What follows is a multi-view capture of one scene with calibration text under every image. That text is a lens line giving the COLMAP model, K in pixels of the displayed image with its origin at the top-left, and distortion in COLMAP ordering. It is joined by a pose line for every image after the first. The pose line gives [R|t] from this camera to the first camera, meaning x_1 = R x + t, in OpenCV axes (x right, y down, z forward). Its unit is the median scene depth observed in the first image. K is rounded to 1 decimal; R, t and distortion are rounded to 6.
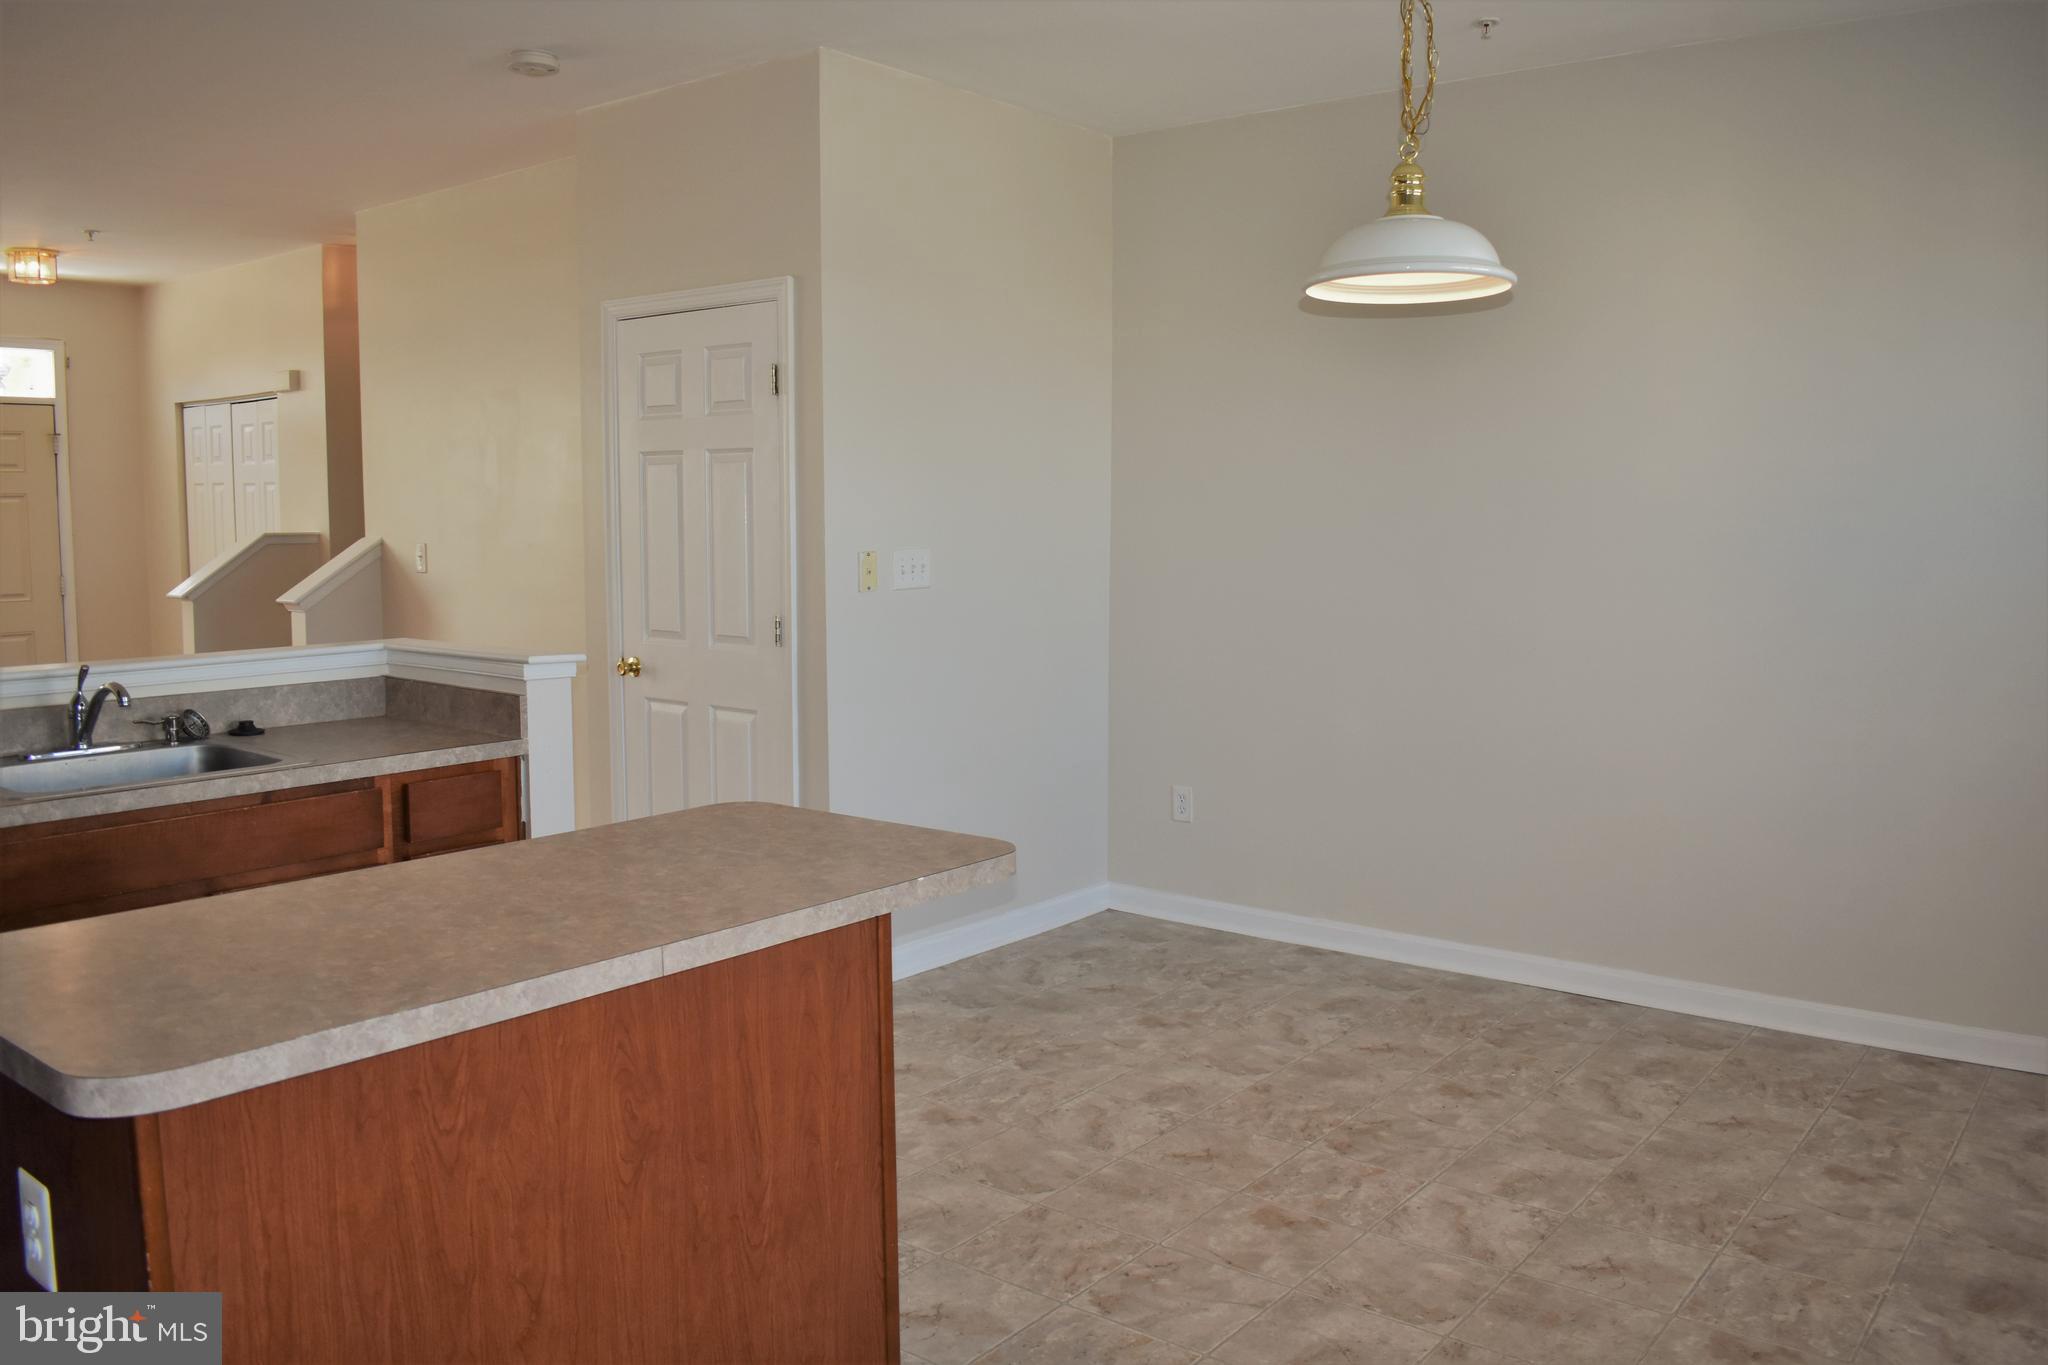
lens RADIAL K [[1616.1, 0, 1039.9], [0, 1616.1, 664.4], [0, 0, 1]] dist [-0.096112, 0.017213]
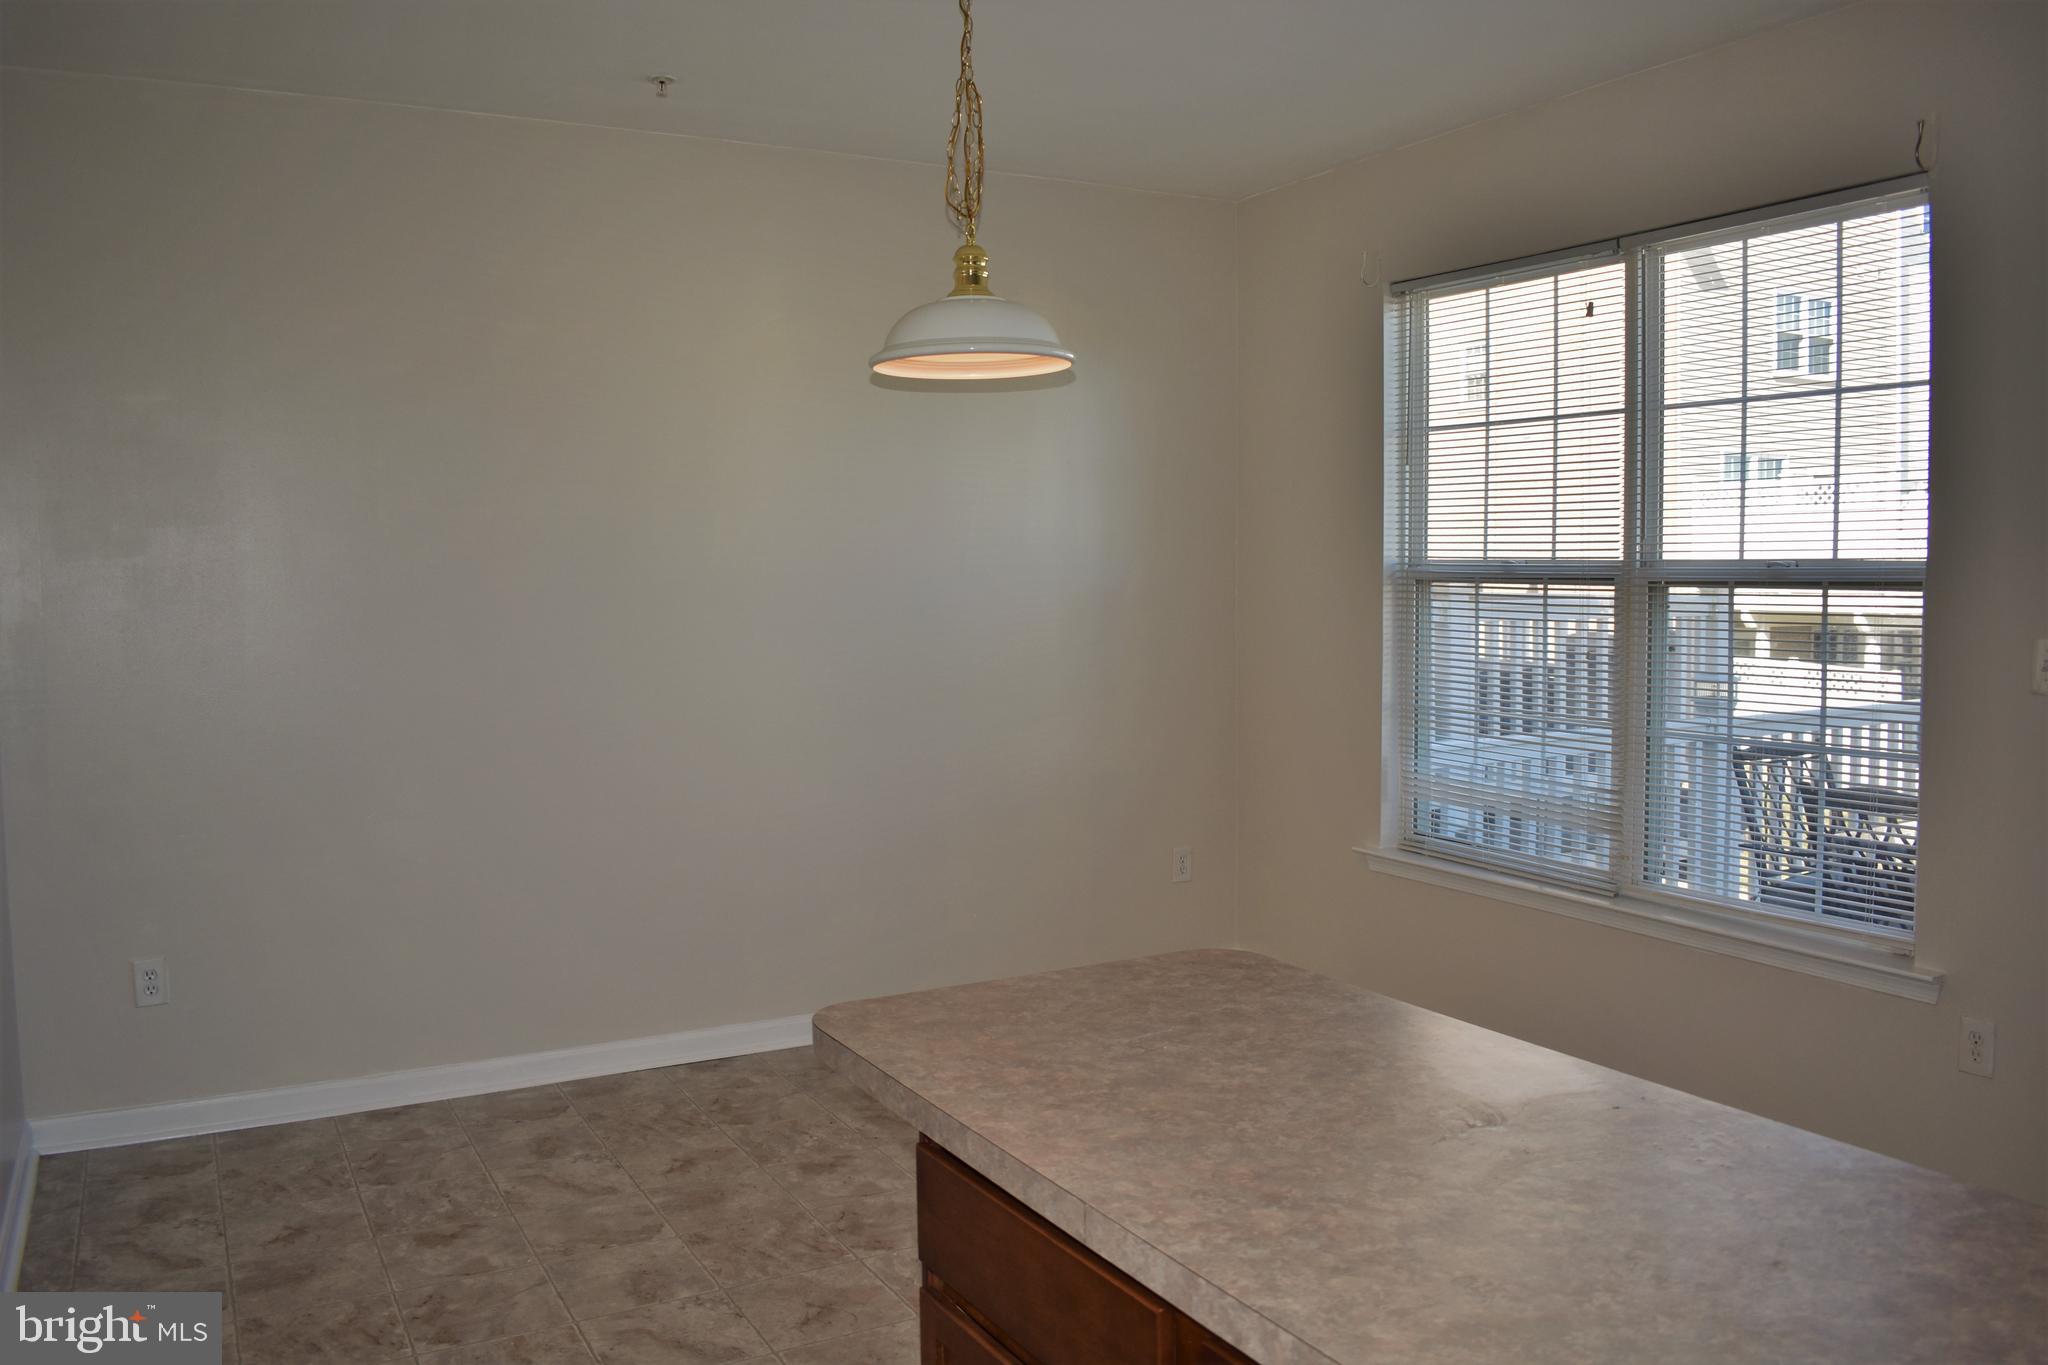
lens RADIAL K [[1616.1, 0, 1039.5], [0, 1616.1, 681.9], [0, 0, 1]] dist [-0.096112, 0.017213]
pose [[0.397965, -0.072362, 0.914542, -0.489003], [0.102286, 0.994169, 0.034153, -0.041114], [-0.911681, 0.079954, 0.403045, 0.403894]]
